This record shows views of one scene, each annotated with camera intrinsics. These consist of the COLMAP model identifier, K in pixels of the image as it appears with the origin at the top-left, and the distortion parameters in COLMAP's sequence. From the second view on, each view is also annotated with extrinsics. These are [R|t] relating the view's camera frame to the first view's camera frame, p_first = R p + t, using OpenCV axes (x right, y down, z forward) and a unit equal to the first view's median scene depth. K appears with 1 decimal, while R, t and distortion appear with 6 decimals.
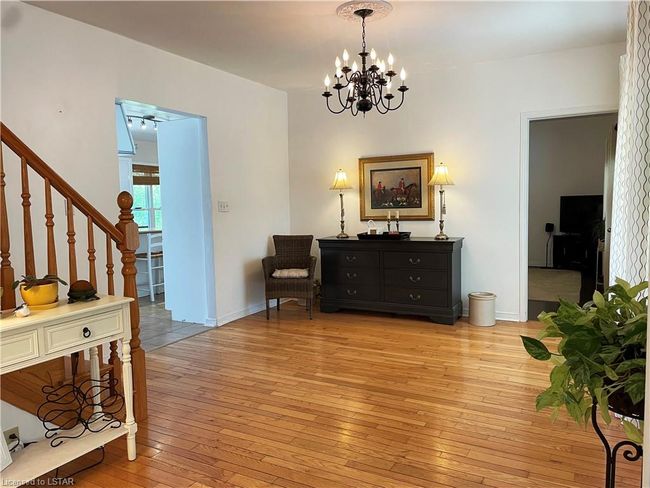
lens RADIAL K [[494.1, 0, 325.0], [0, 494.1, 244.0], [0, 0, 1]] dist [0.041933, -0.002610]
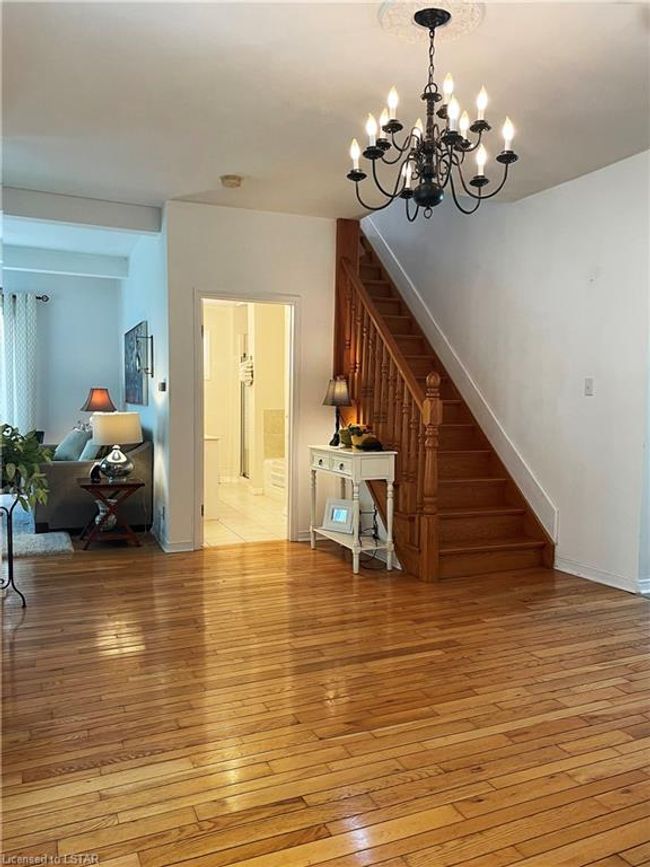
lens RADIAL K [[659.0, 0, 325.0], [0, 659.0, 433.5], [0, 0, 1]] dist [0.041933, -0.002610]
pose [[-0.618066, 0.056377, -0.784102, 0.489182], [-0.062259, 0.990782, 0.120312, -0.069627], [0.783657, 0.123178, -0.608858, 0.933420]]
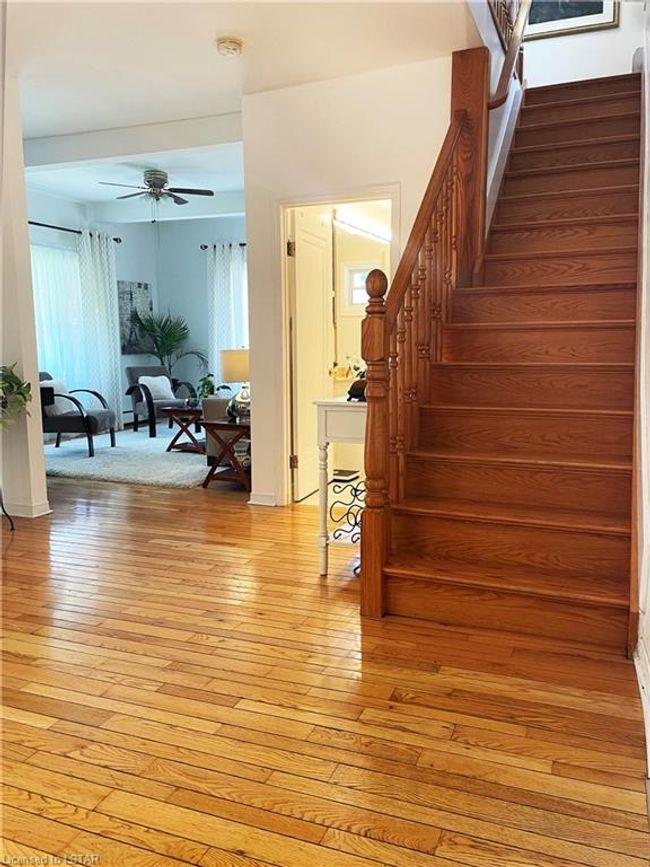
lens RADIAL K [[659.0, 0, 325.0], [0, 659.0, 433.5], [0, 0, 1]] dist [0.041933, -0.002610]
pose [[-0.993215, 0.048890, -0.105514, -0.128628], [0.023890, 0.973761, 0.226316, -0.050265], [0.113810, 0.222260, -0.968322, 1.016978]]
